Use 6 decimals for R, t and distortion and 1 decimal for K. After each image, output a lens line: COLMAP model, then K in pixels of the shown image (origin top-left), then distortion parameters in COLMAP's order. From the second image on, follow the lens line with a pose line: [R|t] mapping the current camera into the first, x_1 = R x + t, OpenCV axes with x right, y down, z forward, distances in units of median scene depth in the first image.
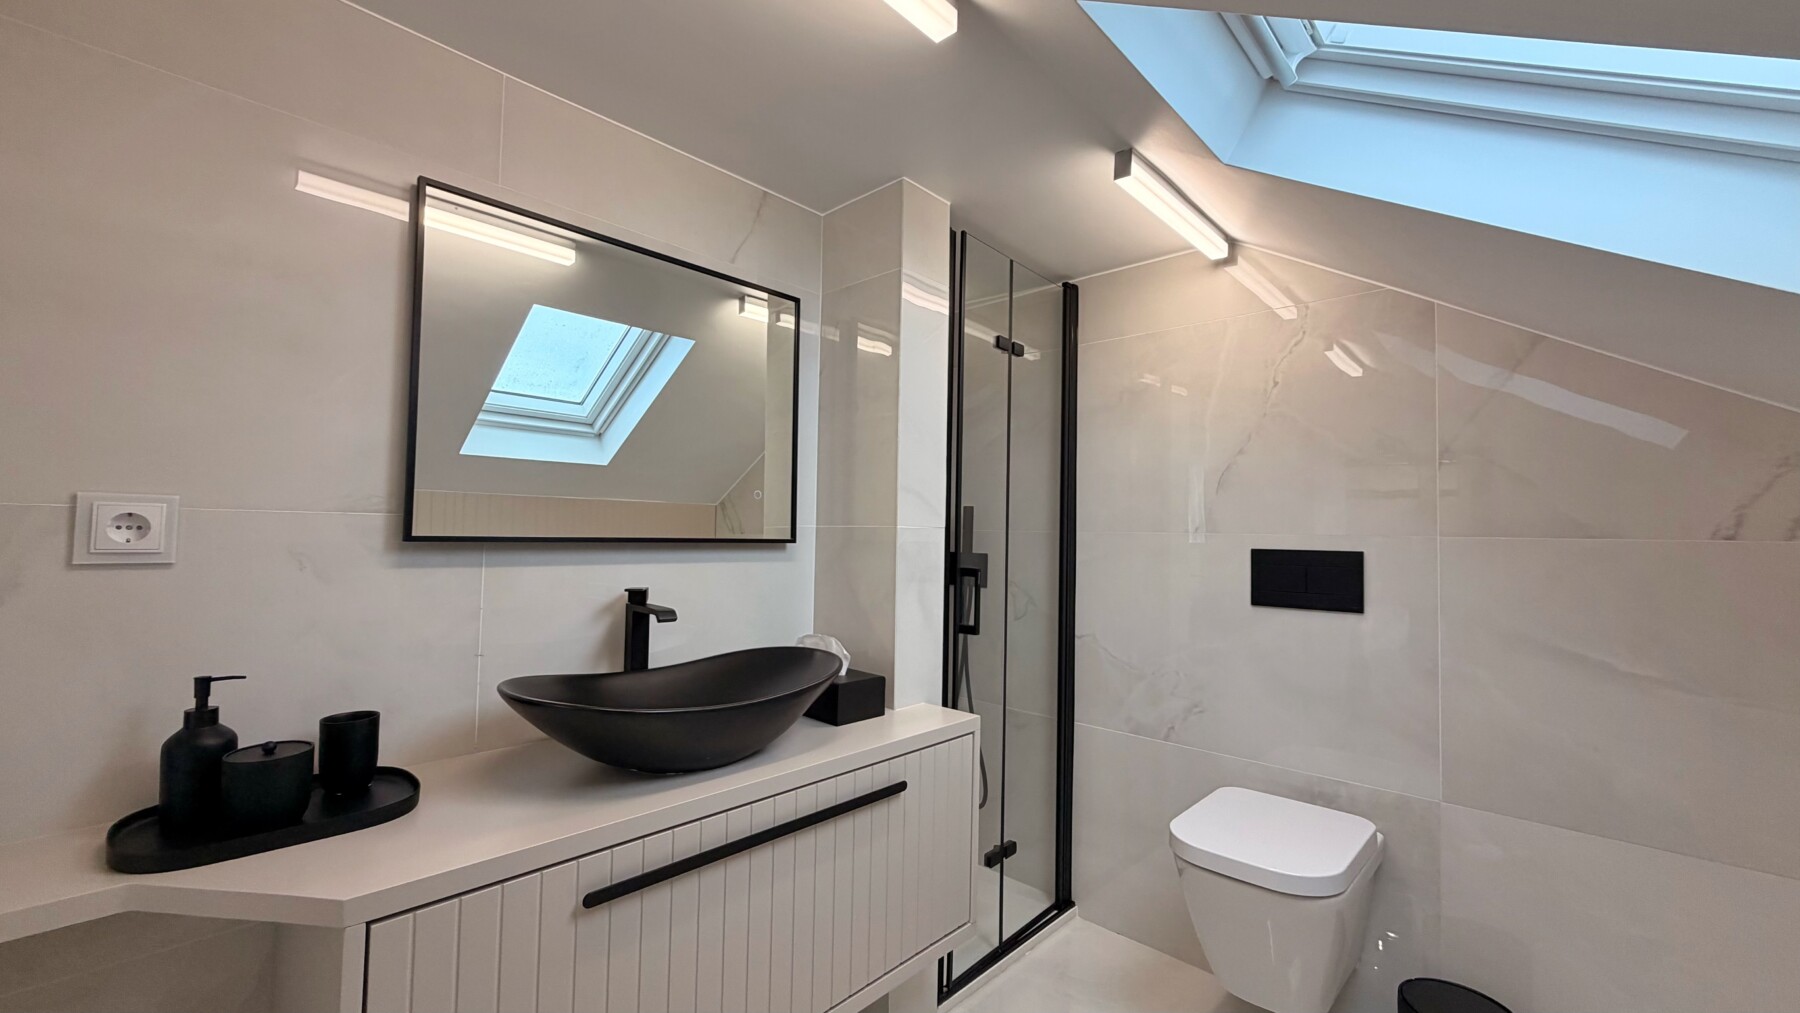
lens RADIAL K [[712.7, 0, 894.0], [0, 712.7, 505.6], [0, 0, 1]] dist [-0.000275, 0.000130]
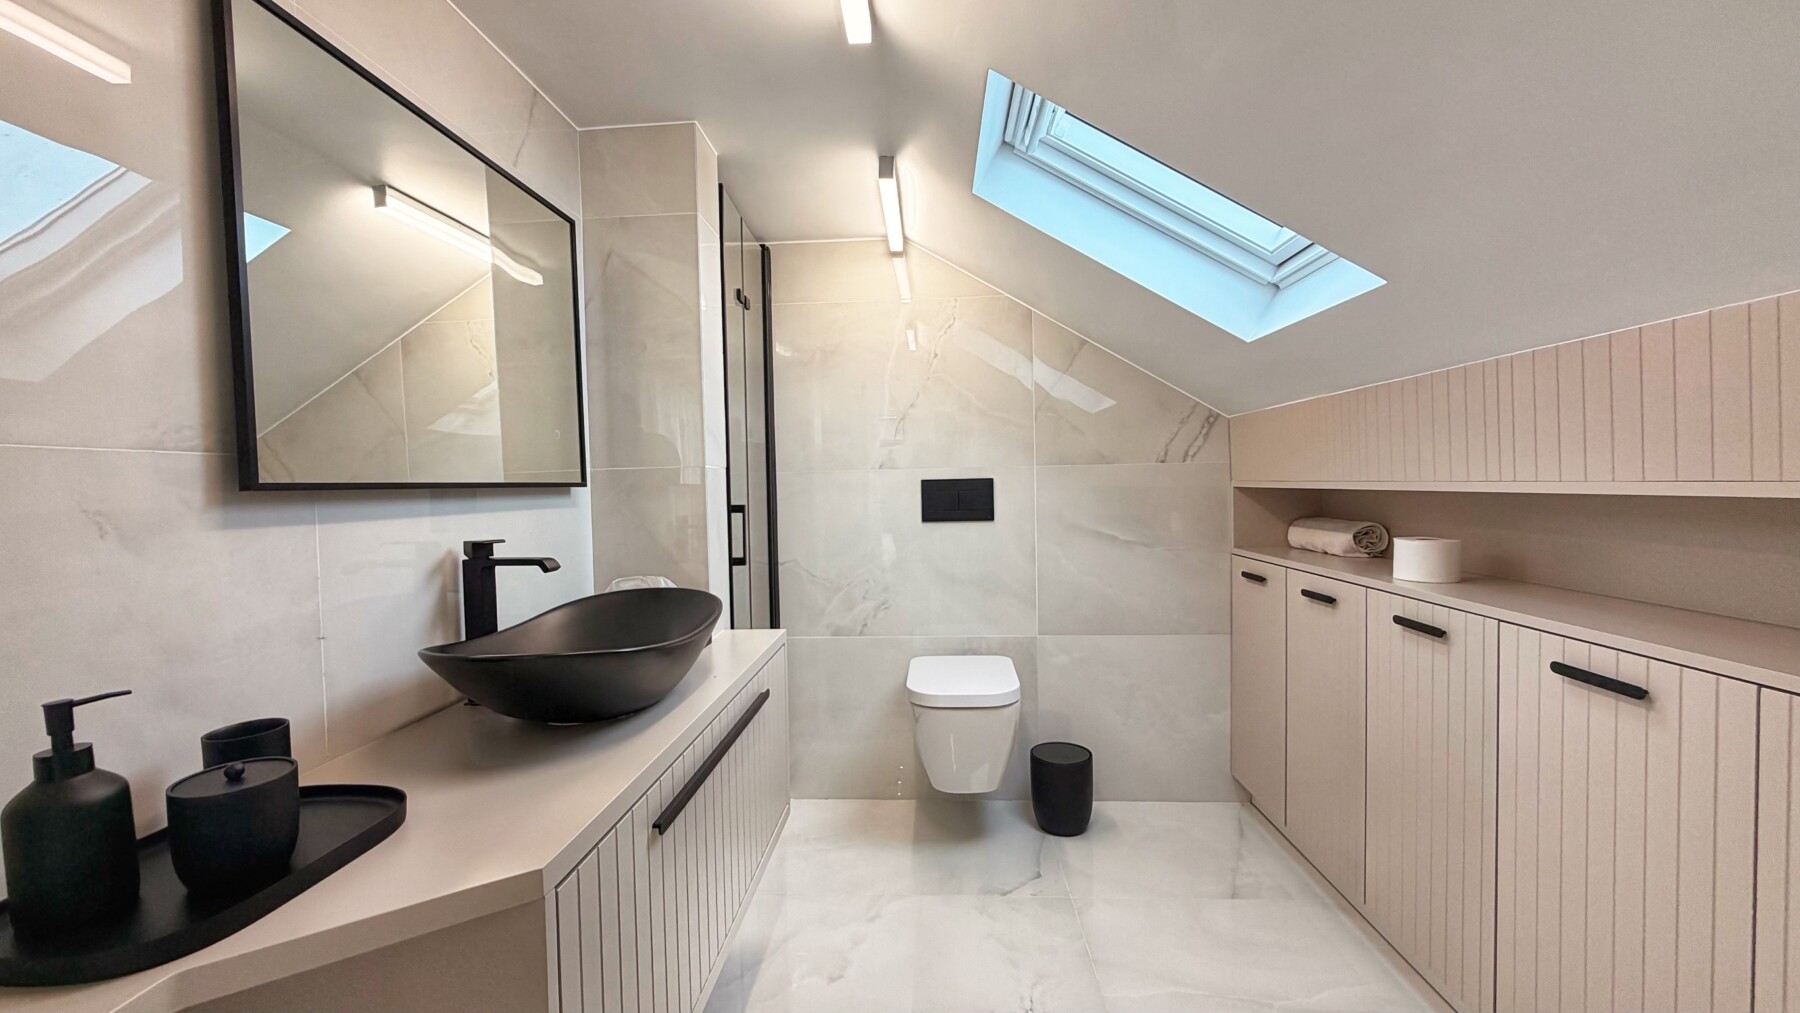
lens RADIAL K [[712.7, 0, 894.0], [0, 712.7, 505.6], [0, 0, 1]] dist [-0.000275, 0.000130]
pose [[0.767302, -0.054568, 0.638960, -0.462855], [0.010271, 0.997291, 0.072836, 0.013829], [-0.641203, -0.049324, 0.765784, 0.017316]]
